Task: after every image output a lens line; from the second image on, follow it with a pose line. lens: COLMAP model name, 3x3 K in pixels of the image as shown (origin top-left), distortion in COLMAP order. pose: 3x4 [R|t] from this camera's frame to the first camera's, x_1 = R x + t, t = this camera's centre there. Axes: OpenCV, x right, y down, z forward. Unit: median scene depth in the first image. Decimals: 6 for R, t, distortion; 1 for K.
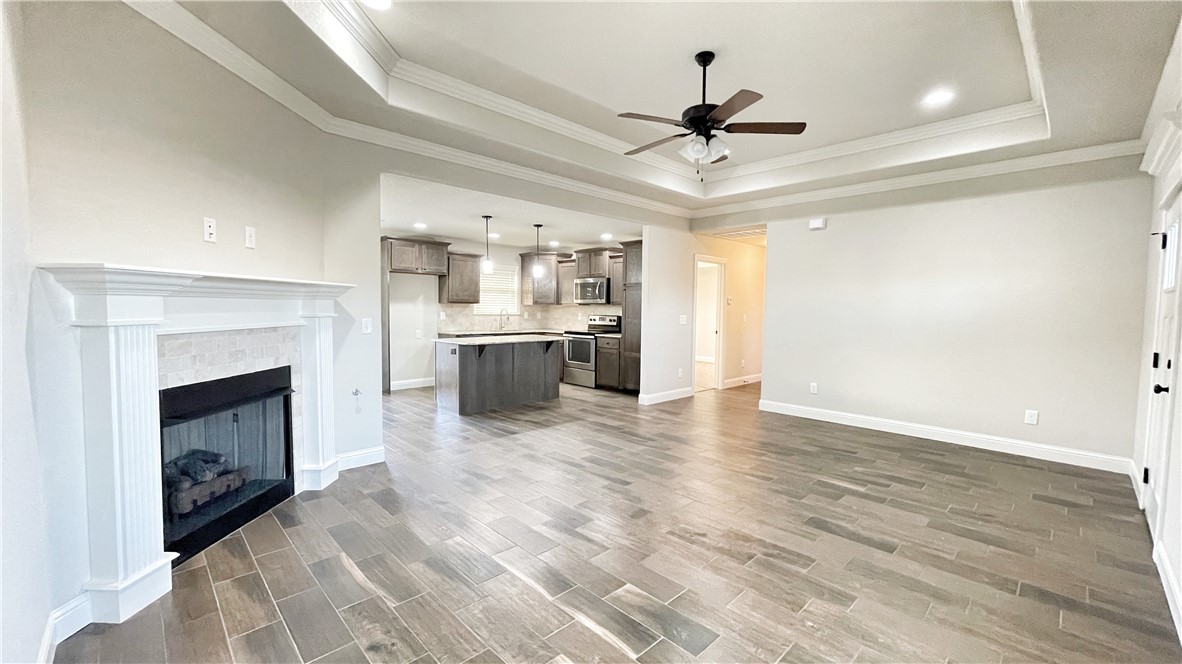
lens RADIAL K [[476.1, 0, 587.8], [0, 476.1, 330.3], [0, 0, 1]] dist [-0.001454, 0.000213]
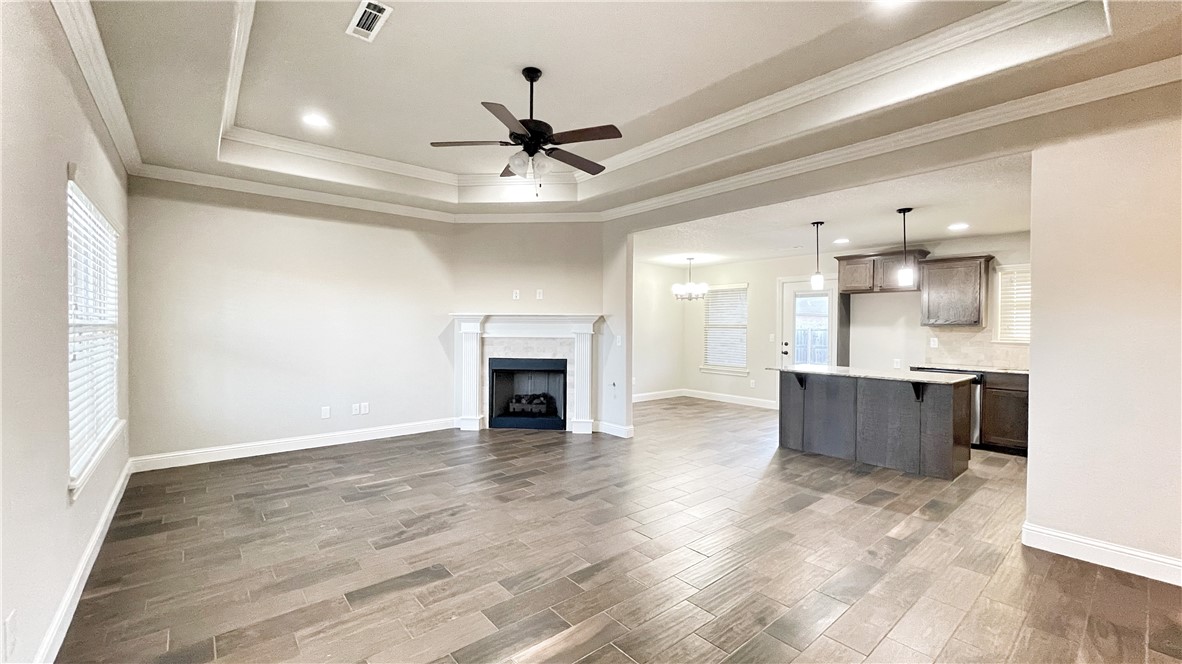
lens RADIAL K [[476.1, 0, 584.0], [0, 476.1, 330.3], [0, 0, 1]] dist [-0.001454, 0.000213]
pose [[-0.076289, -0.002827, -0.997082, 0.543849], [-0.058208, 0.998303, 0.001624, -0.020312], [0.995385, 0.058162, -0.076324, 0.538696]]
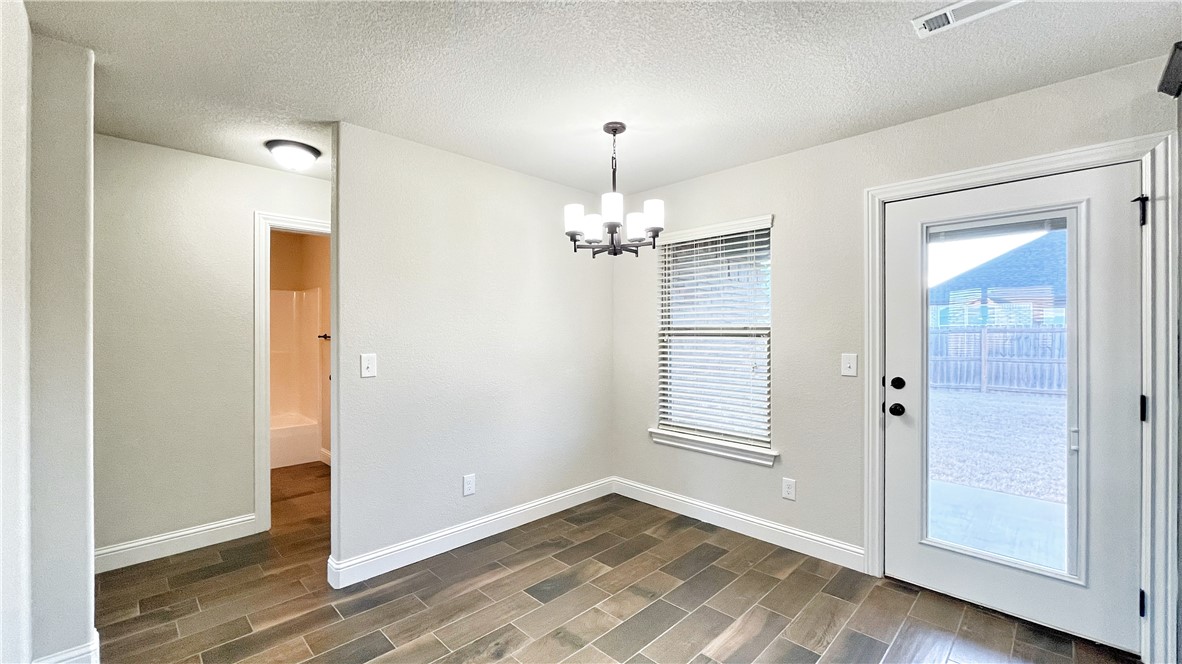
lens RADIAL K [[476.1, 0, 584.9], [0, 476.1, 332.6], [0, 0, 1]] dist [-0.001454, 0.000213]
pose [[0.013507, -0.009988, -0.999859, -0.181403], [-0.050510, 0.998667, -0.010658, -0.036340], [0.998632, 0.050647, 0.012985, 0.664621]]
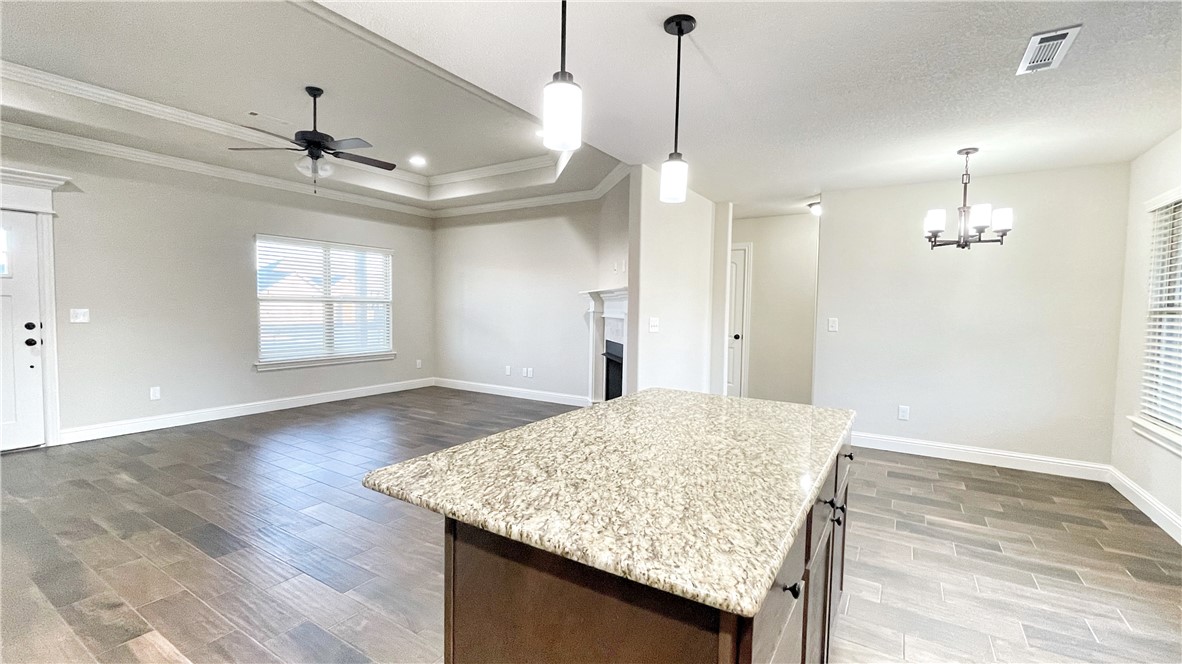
lens RADIAL K [[502.9, 0, 581.1], [0, 502.9, 330.5], [0, 0, 1]] dist [0.006027, 0.000398]
pose [[-0.974310, -0.015881, -0.224650, -0.059778], [-0.038110, 0.994751, 0.094965, -0.050725], [0.221963, 0.101087, -0.969801, 1.086312]]
